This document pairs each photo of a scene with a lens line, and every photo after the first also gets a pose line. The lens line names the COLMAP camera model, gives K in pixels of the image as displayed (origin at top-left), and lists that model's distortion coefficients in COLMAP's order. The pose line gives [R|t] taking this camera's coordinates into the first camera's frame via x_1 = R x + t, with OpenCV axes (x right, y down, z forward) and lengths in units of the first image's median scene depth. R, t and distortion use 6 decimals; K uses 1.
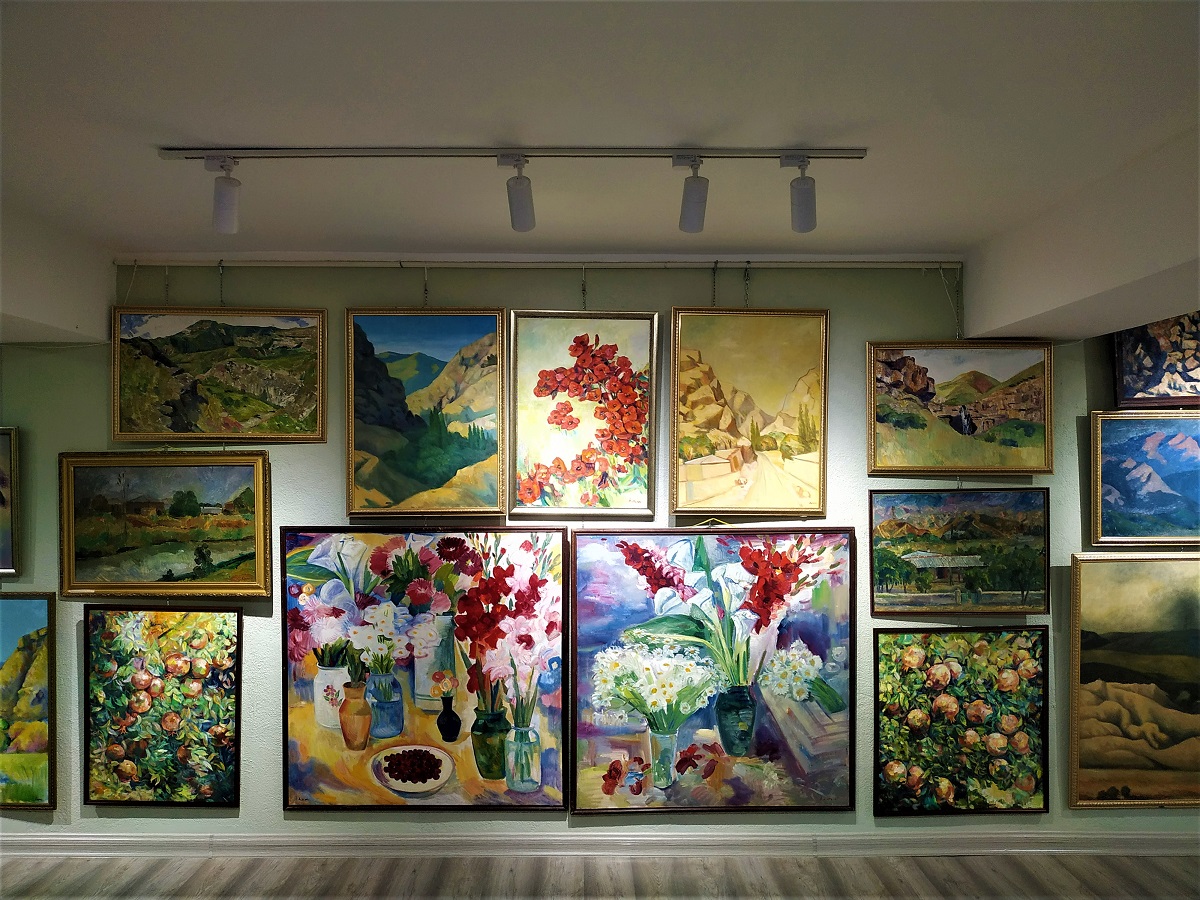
lens RADIAL K [[936.2, 0, 600.0], [0, 936.2, 450.0], [0, 0, 1]] dist [0.021657, -0.041583]
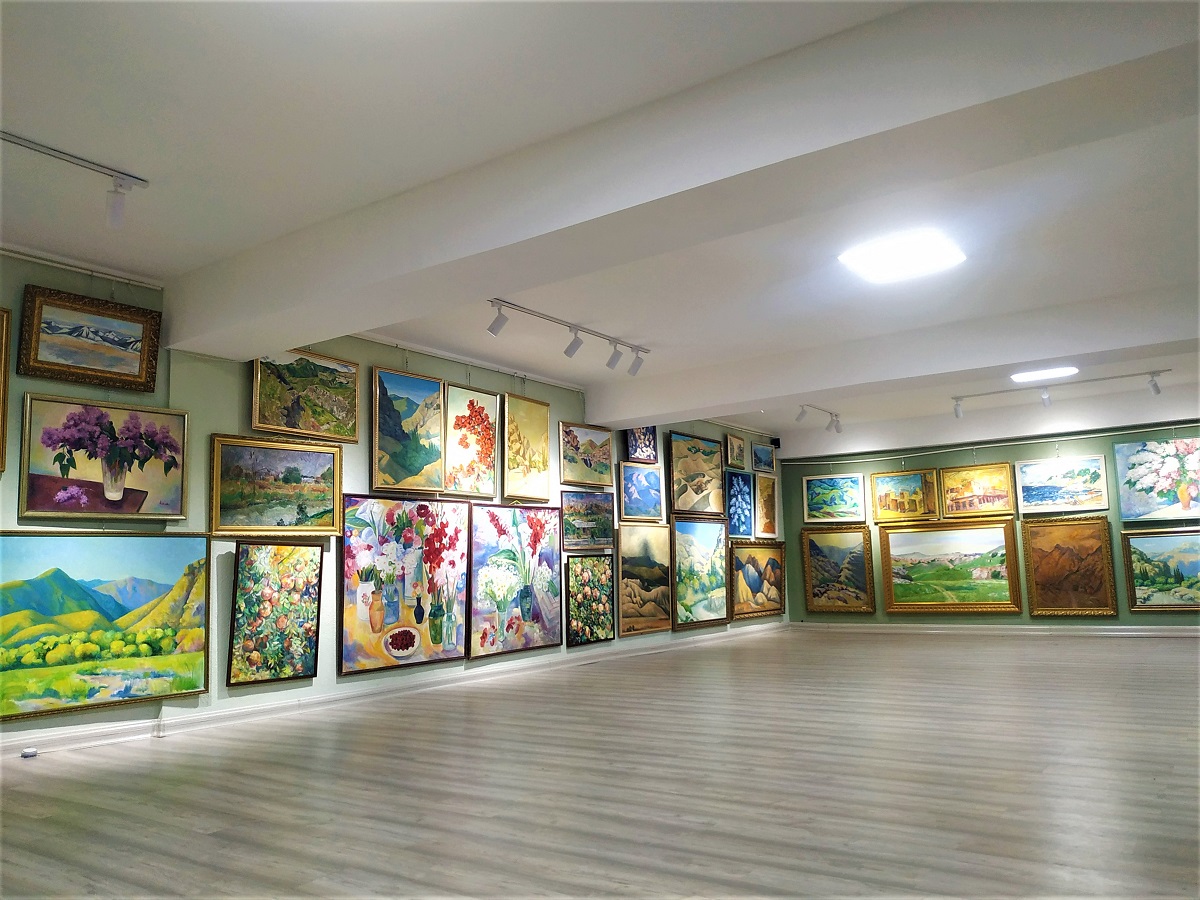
lens RADIAL K [[936.2, 0, 600.0], [0, 936.2, 450.0], [0, 0, 1]] dist [0.021657, -0.041583]
pose [[0.568571, 0.088665, 0.817842, -1.400247], [0.020973, 0.992289, -0.122158, 0.212322], [-0.822367, 0.086608, 0.562327, -0.260038]]
